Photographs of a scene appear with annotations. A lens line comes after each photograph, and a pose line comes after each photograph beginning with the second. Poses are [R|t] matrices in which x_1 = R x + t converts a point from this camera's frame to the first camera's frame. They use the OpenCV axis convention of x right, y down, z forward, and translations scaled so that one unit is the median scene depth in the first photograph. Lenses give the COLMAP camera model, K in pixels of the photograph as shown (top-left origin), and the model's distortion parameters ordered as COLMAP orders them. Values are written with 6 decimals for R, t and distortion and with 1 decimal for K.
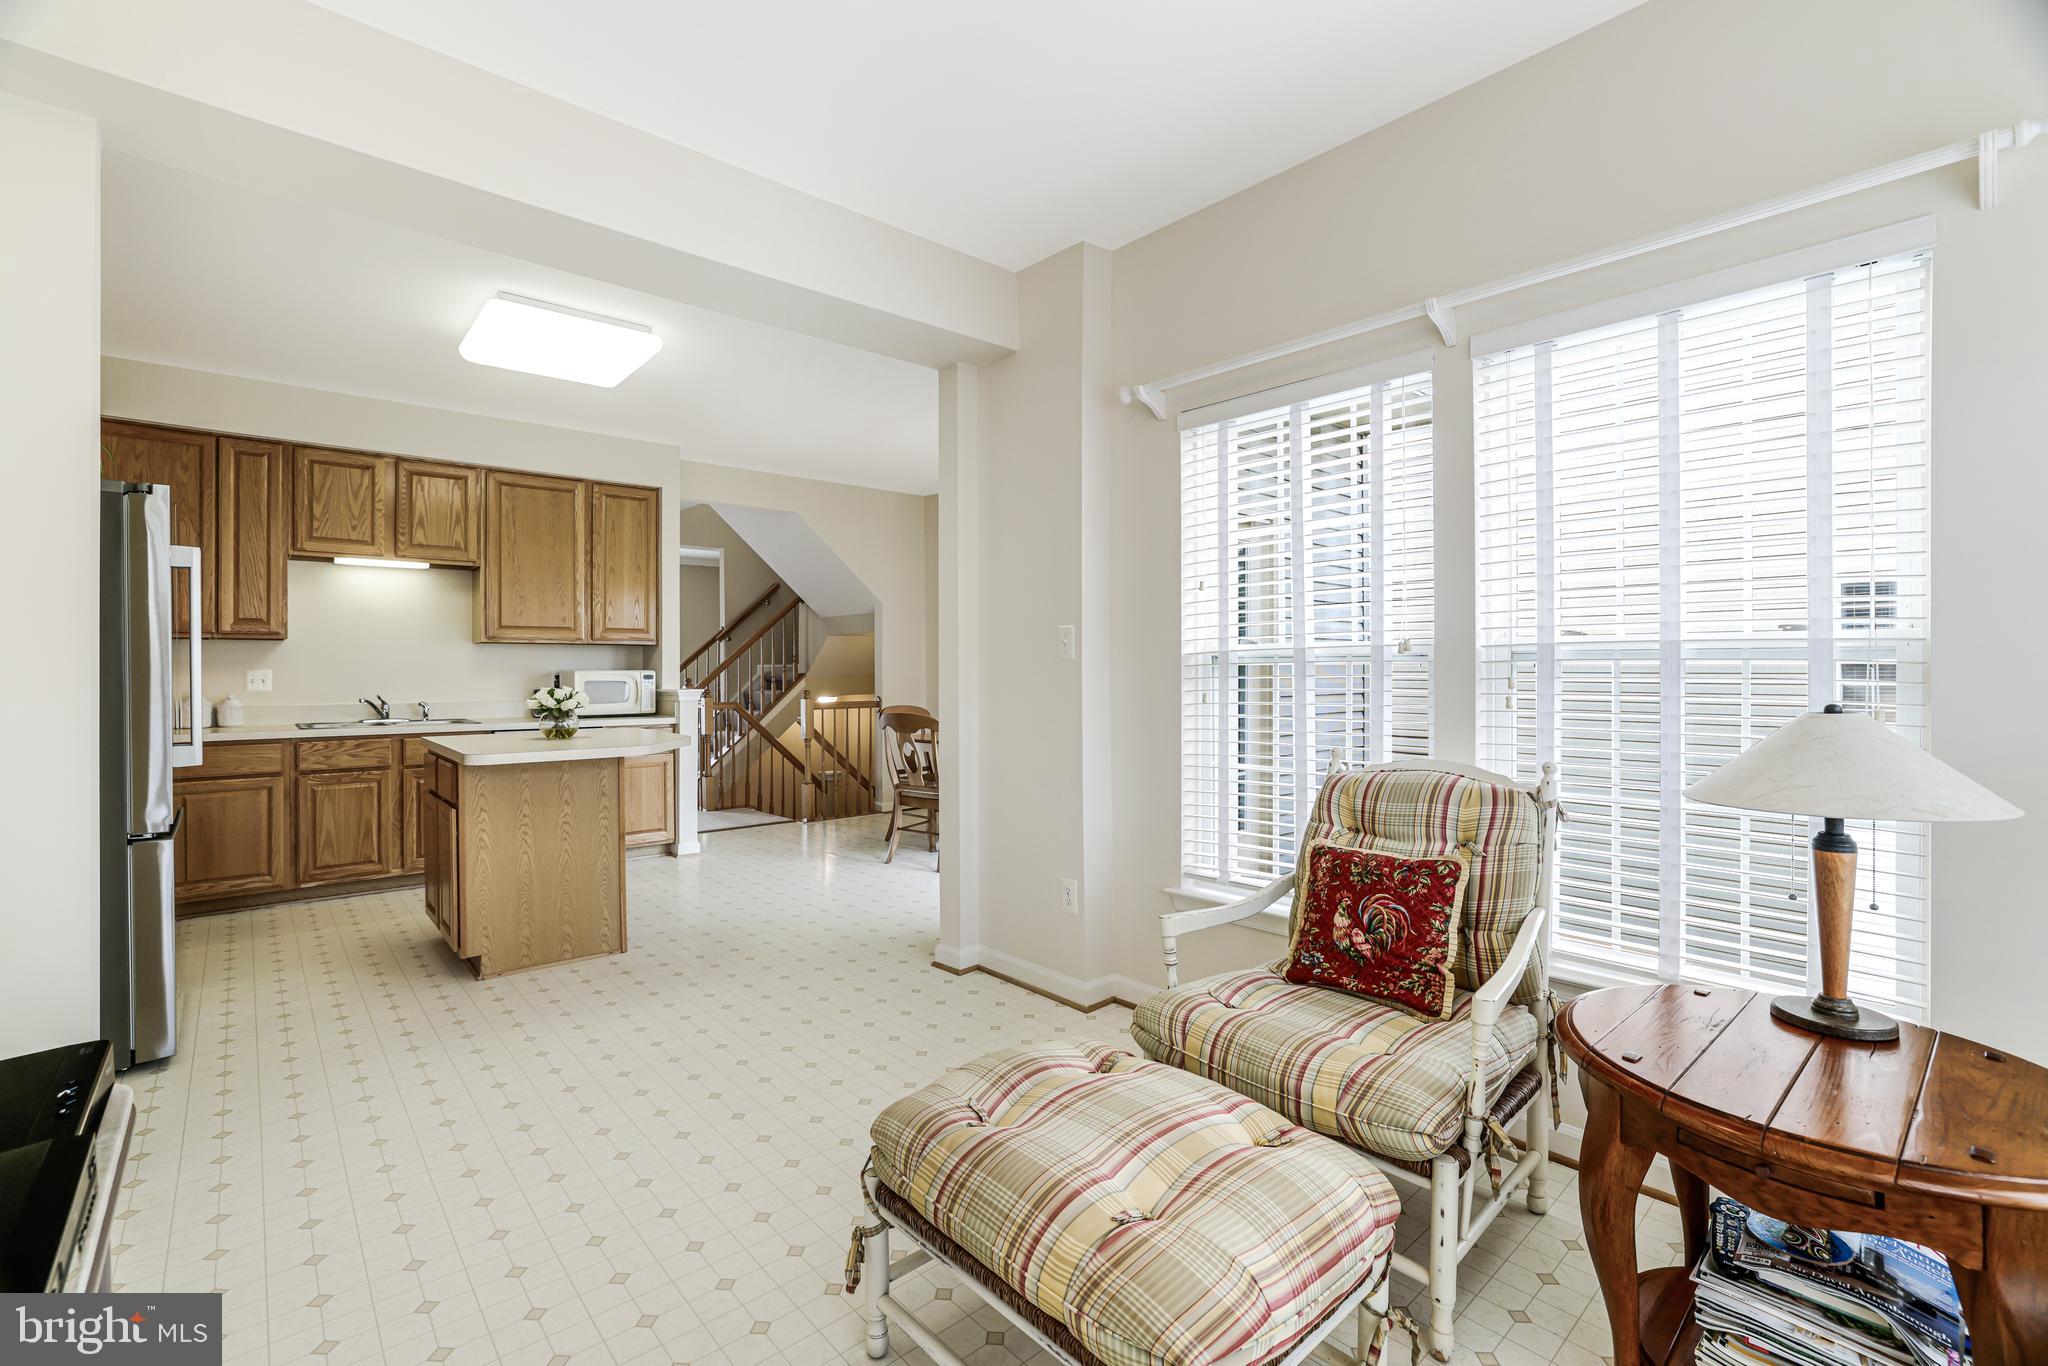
lens RADIAL K [[884.6, 0, 1016.9], [0, 884.6, 672.6], [0, 0, 1]] dist [-0.036182, 0.017685]
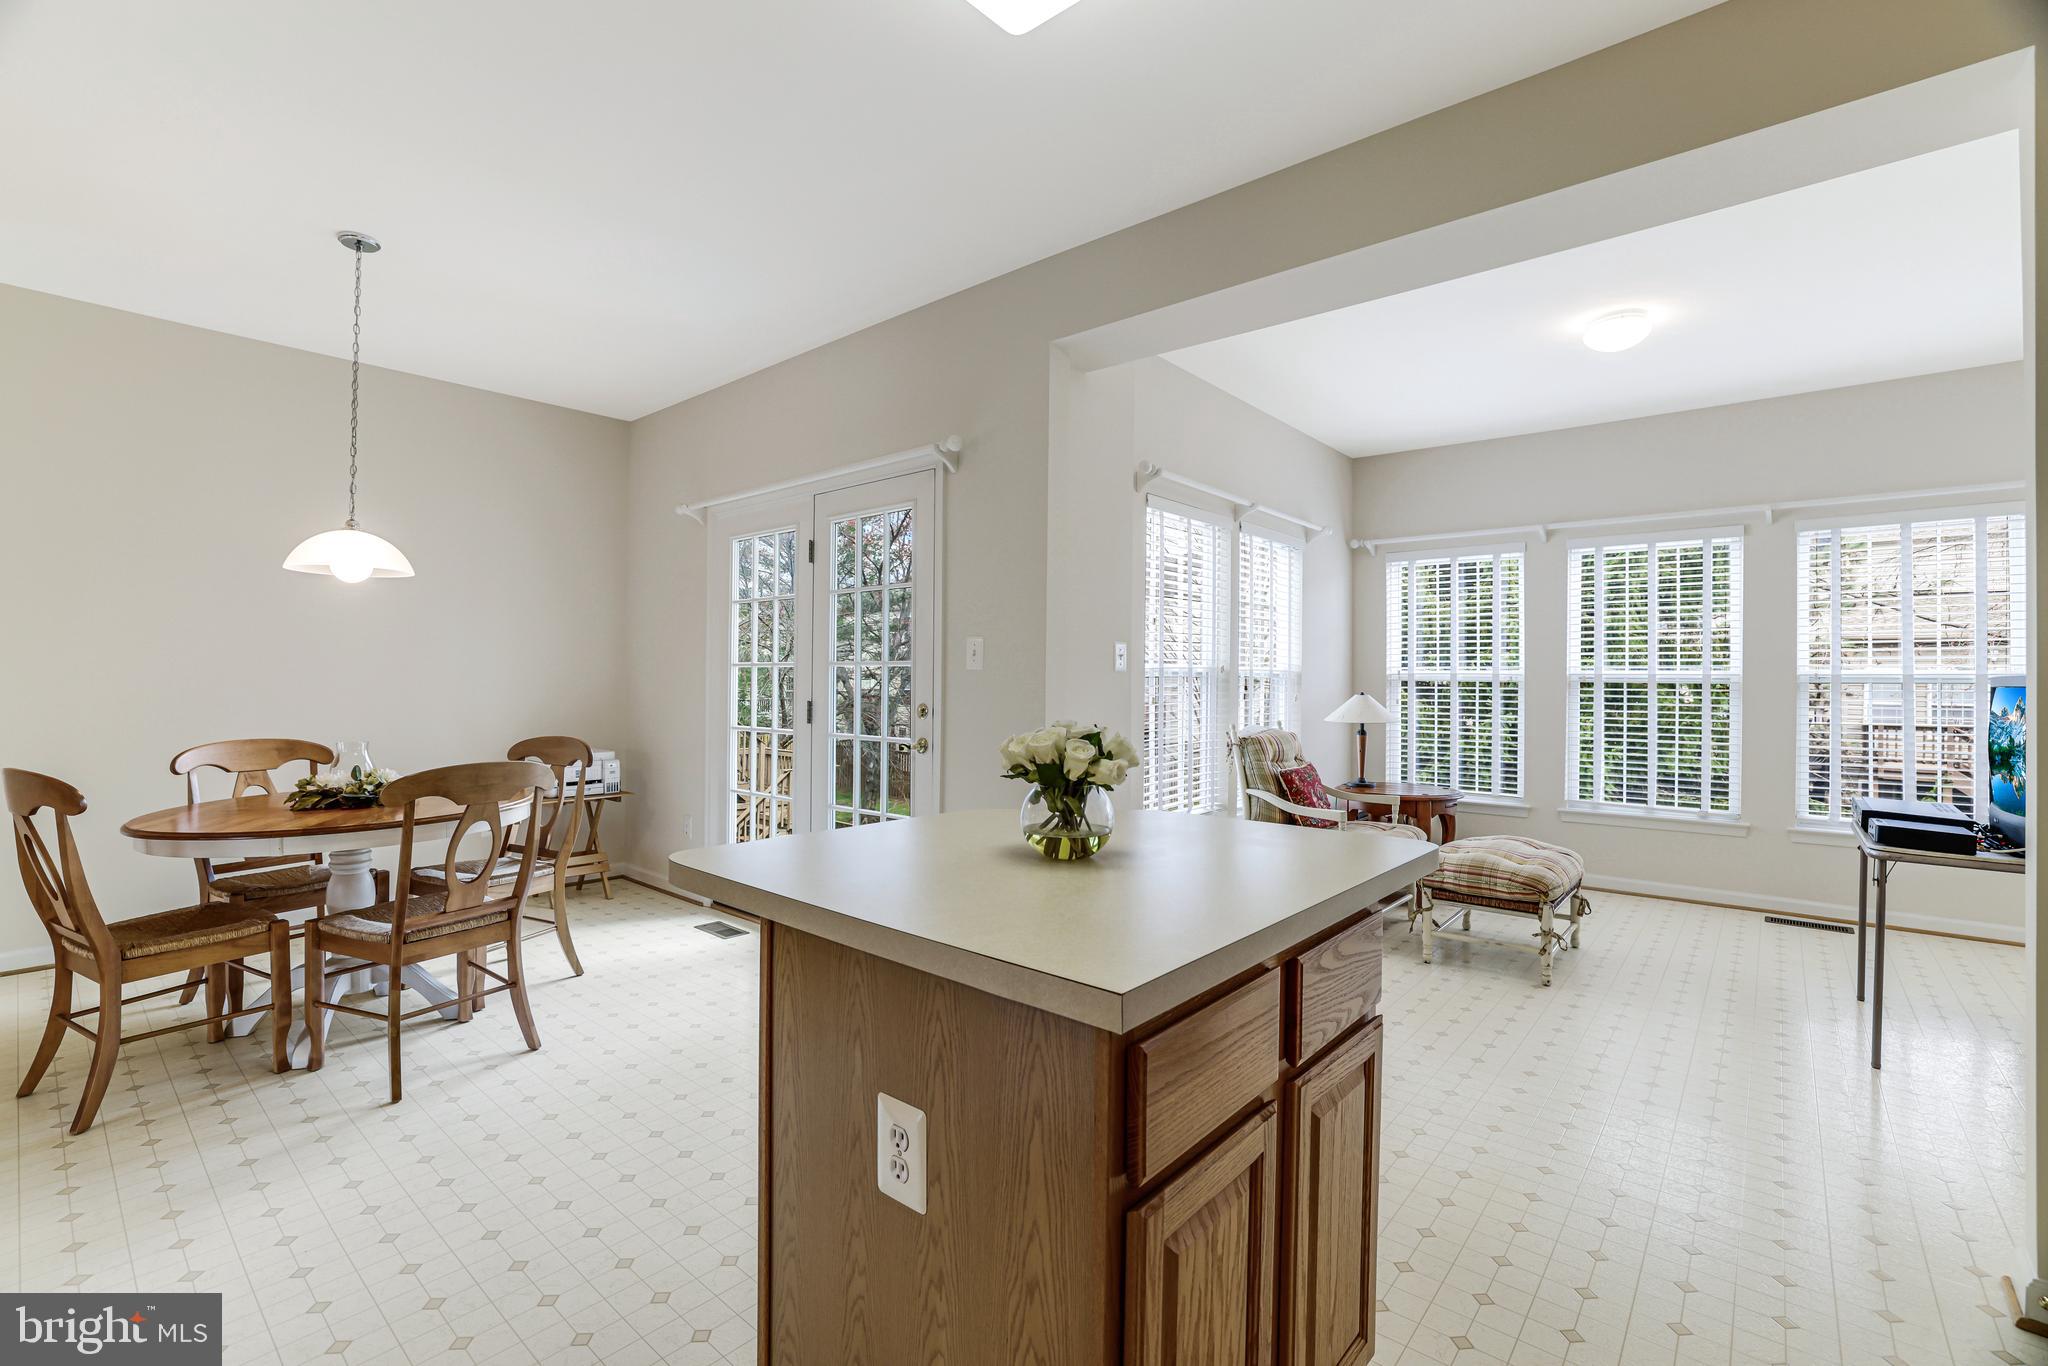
lens RADIAL K [[902.7, 0, 1012.3], [0, 902.7, 670.5], [0, 0, 1]] dist [-0.046007, 0.015990]
pose [[-0.121669, 0.009483, 0.992525, -0.739374], [-0.004552, 0.999939, -0.010112, -0.002032], [-0.992560, -0.005748, -0.121619, 0.864438]]
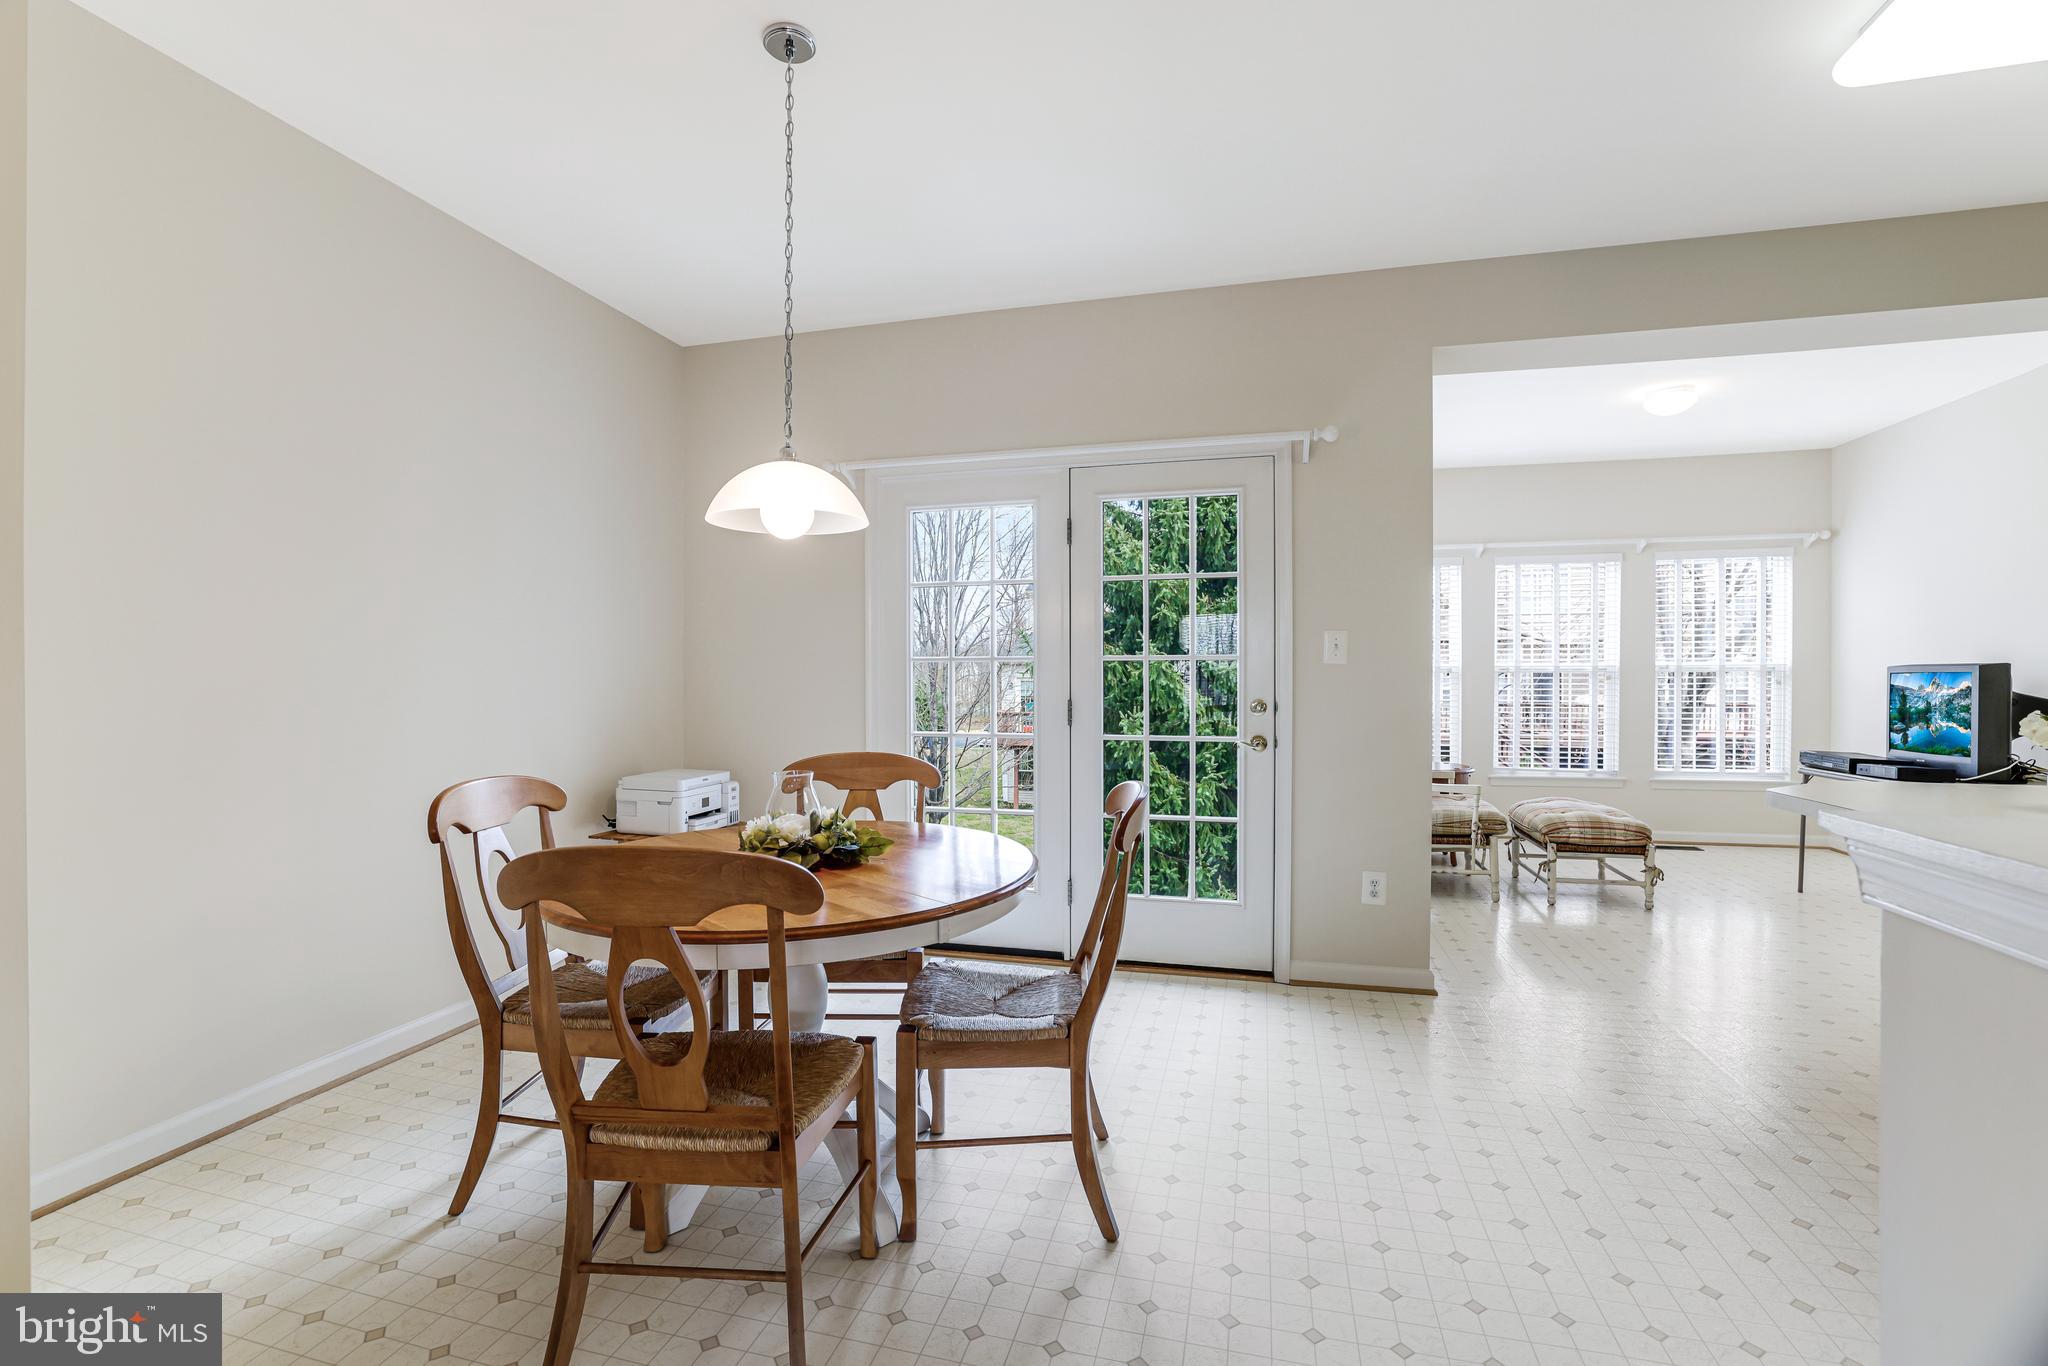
lens RADIAL K [[913.1, 0, 1012.4], [0, 913.1, 687.7], [0, 0, 1]] dist [-0.047490, 0.015638]
pose [[-0.545029, -0.009736, 0.838361, -0.483356], [0.004662, 0.999882, 0.014643, -0.002700], [-0.838404, 0.011889, -0.544919, 1.417991]]
